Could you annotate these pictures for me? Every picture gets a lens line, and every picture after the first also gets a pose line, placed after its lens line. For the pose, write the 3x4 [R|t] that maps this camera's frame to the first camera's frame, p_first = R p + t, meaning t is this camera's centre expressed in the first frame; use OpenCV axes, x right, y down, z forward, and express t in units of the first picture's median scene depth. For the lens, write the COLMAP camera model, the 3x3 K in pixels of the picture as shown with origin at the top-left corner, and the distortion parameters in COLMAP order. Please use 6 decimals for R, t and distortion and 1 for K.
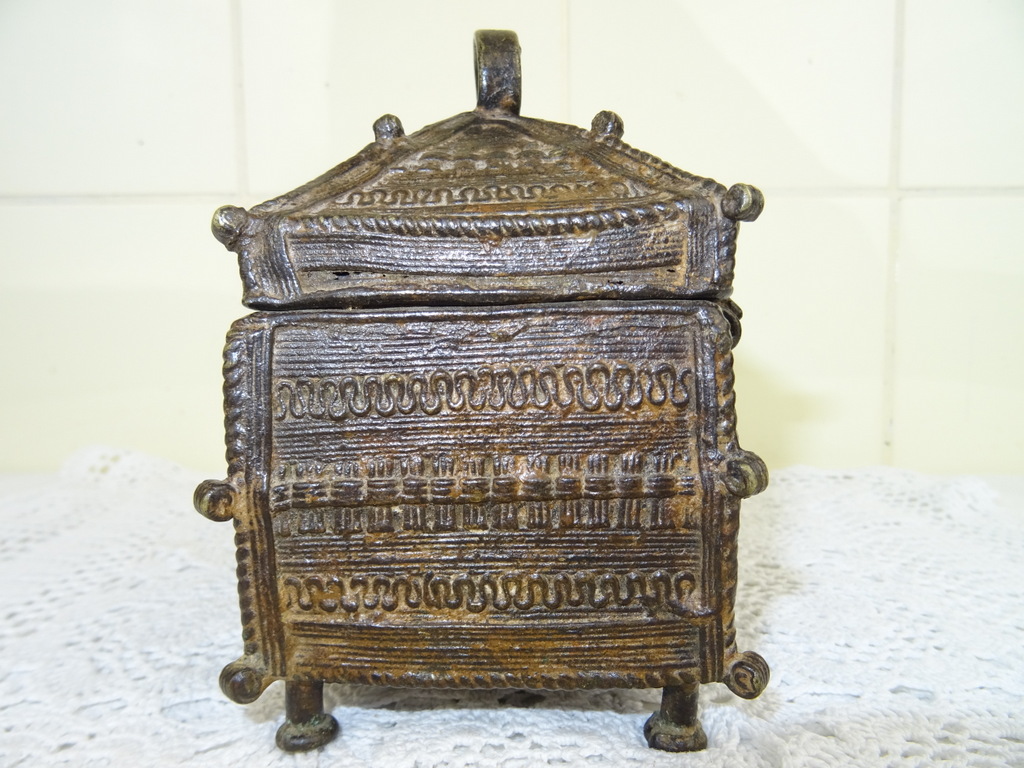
lens RADIAL K [[717.9, 0, 508.4], [0, 717.9, 383.4], [0, 0, 1]] dist [0.003964, -0.022594]
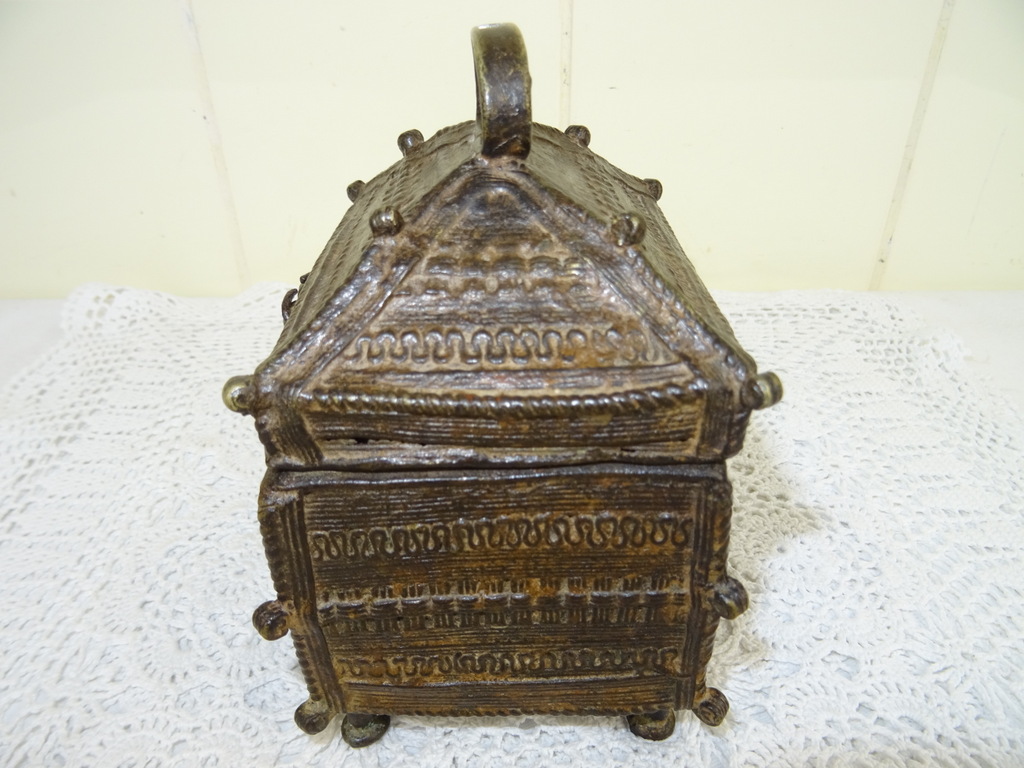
lens RADIAL K [[717.9, 0, 507.3], [0, 717.9, 389.6], [0, 0, 1]] dist [0.003964, -0.022594]
pose [[0.999723, -0.016993, 0.016262, -0.039540], [0.008159, 0.899019, 0.437834, -0.658360], [-0.022060, -0.437580, 0.898909, 0.110746]]
